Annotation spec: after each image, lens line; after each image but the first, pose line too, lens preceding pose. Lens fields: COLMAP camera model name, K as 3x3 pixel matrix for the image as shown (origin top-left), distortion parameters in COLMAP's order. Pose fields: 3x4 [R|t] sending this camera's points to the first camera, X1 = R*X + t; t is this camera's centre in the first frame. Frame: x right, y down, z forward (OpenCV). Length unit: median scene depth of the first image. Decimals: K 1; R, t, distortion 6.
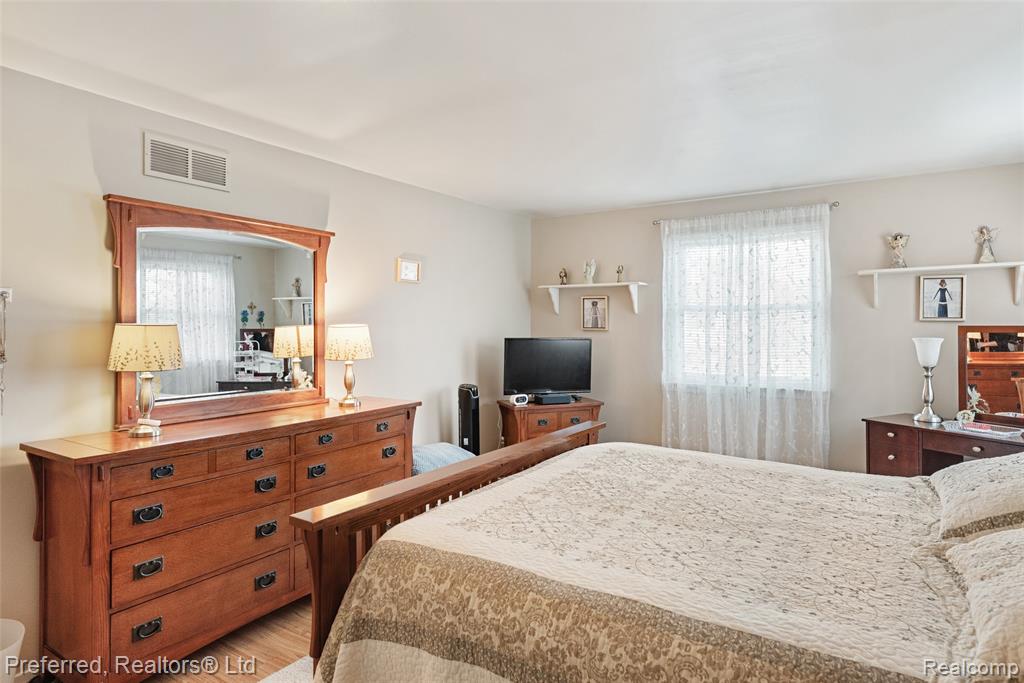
lens RADIAL K [[580.7, 0, 508.2], [0, 580.7, 317.2], [0, 0, 1]] dist [-0.001451, 0.000123]
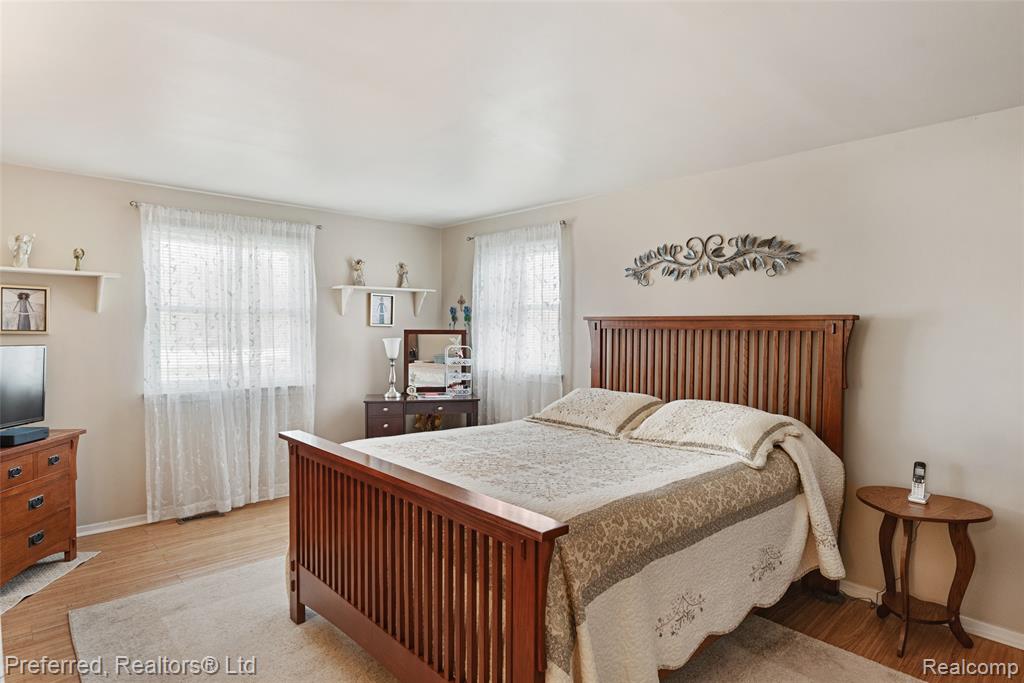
lens RADIAL K [[582.0, 0, 512.0], [0, 582.0, 341.5], [0, 0, 1]] dist [-0.003421, 0.000524]
pose [[0.237976, -0.016133, 0.971137, -0.533334], [-0.018537, 0.999604, 0.021149, 0.007355], [-0.971094, -0.023034, 0.237583, 0.345858]]
